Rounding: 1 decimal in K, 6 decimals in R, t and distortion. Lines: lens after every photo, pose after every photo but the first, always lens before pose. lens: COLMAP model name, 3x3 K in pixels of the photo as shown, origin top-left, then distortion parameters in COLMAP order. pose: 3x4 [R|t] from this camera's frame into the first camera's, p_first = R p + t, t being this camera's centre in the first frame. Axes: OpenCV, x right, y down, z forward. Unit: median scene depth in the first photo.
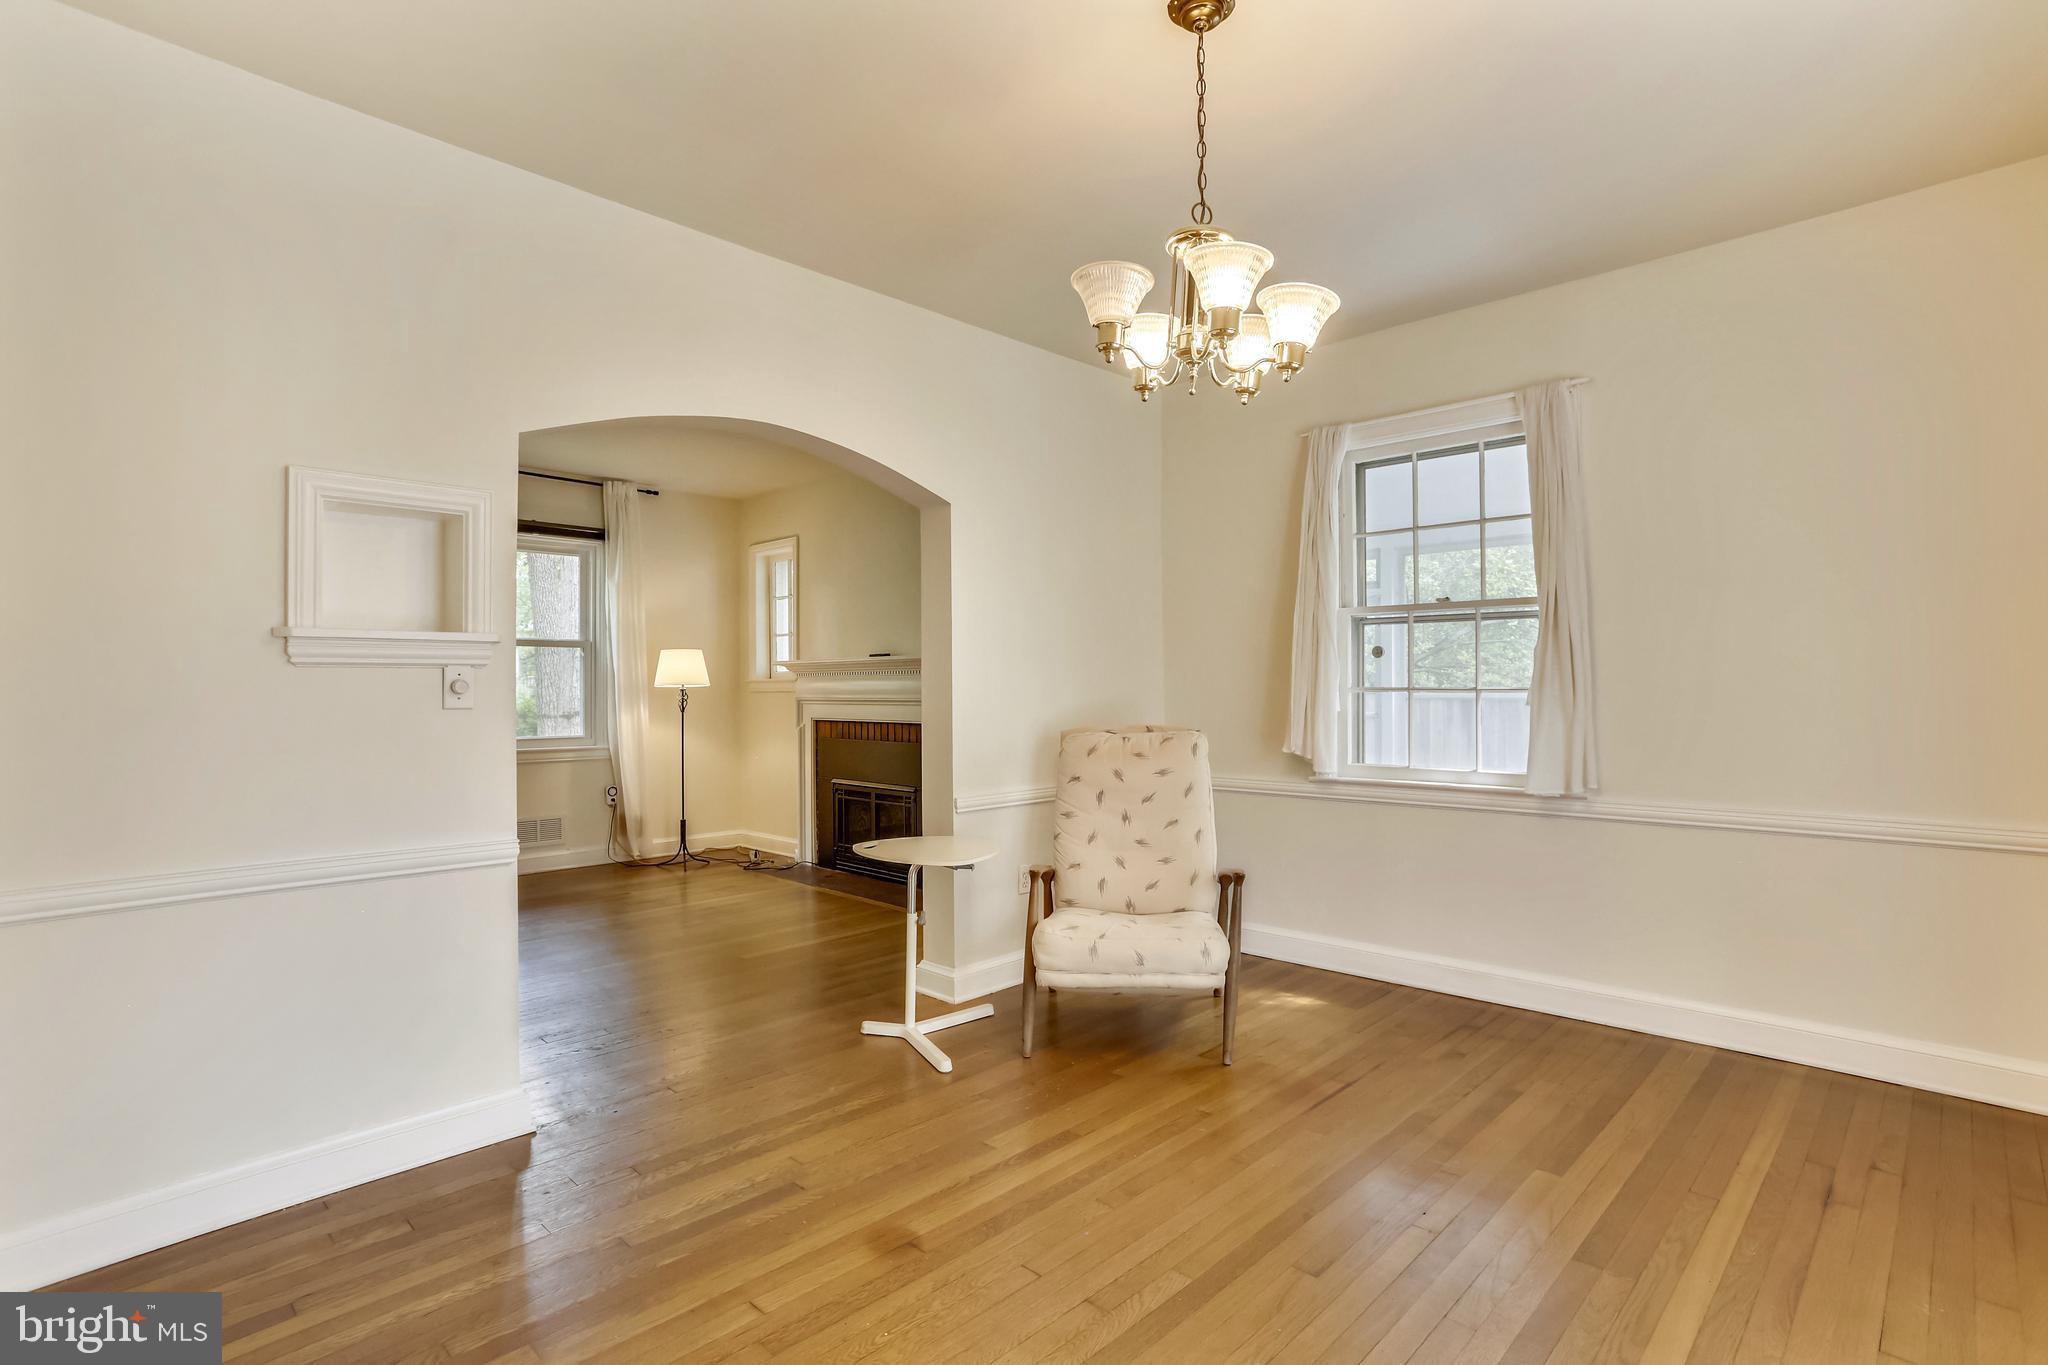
lens RADIAL K [[979.8, 0, 1024.0], [0, 979.8, 682.5], [0, 0, 1]] dist [-0.000911, -0.000130]
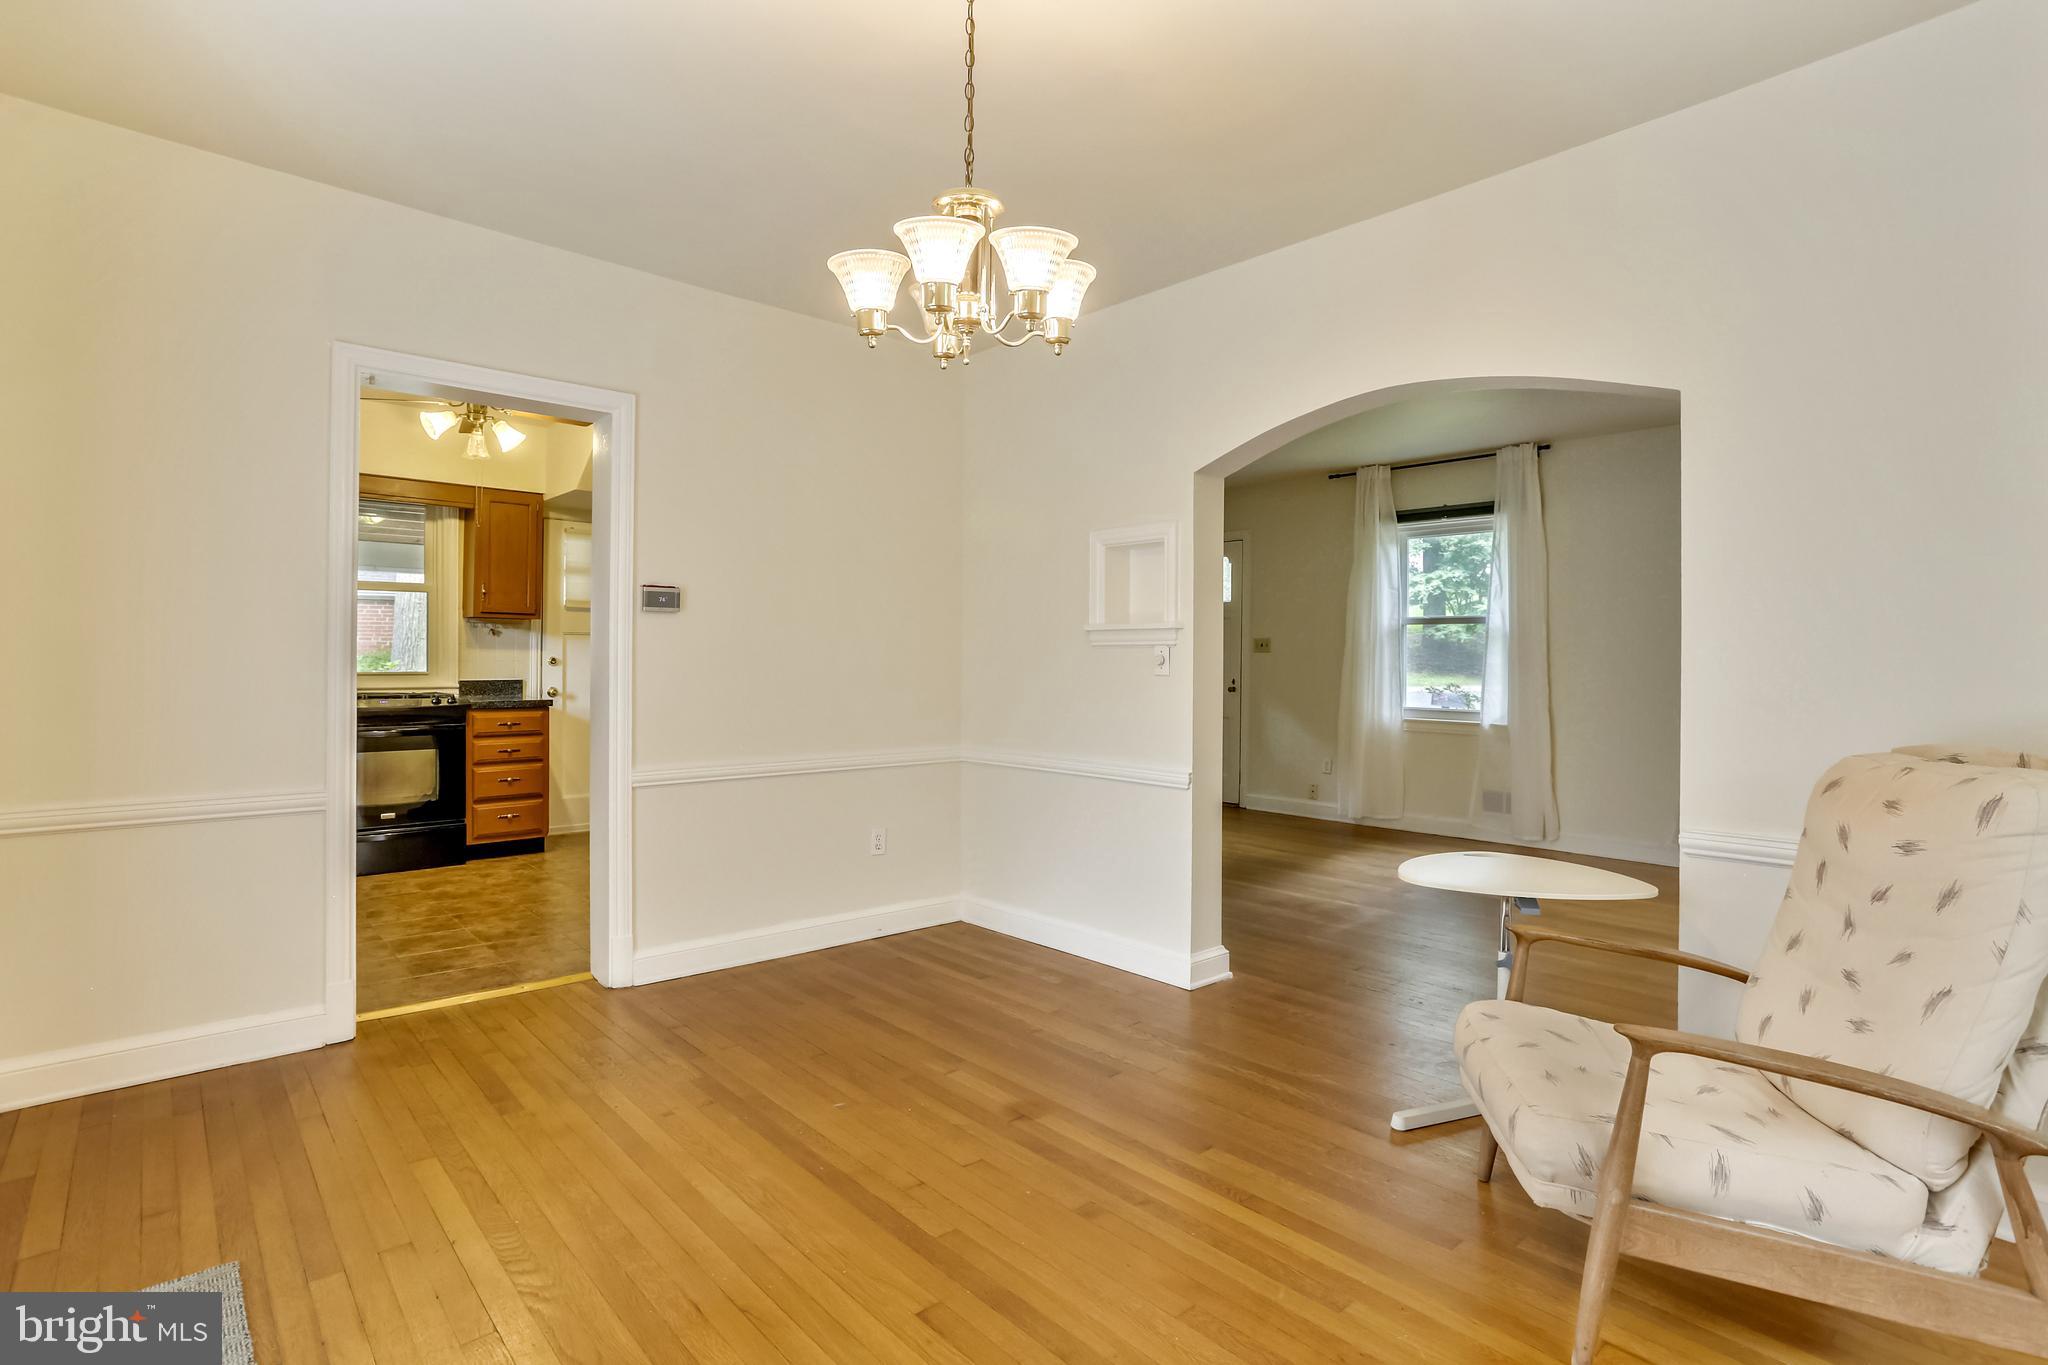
lens RADIAL K [[1003.2, 0, 1023.4], [0, 1003.2, 648.8], [0, 0, 1]] dist [-0.000928, -0.000116]
pose [[-0.054172, -0.007576, -0.998503, 1.105307], [0.010007, 0.999917, -0.008130, -0.006596], [0.998481, -0.010432, -0.054092, 1.032856]]
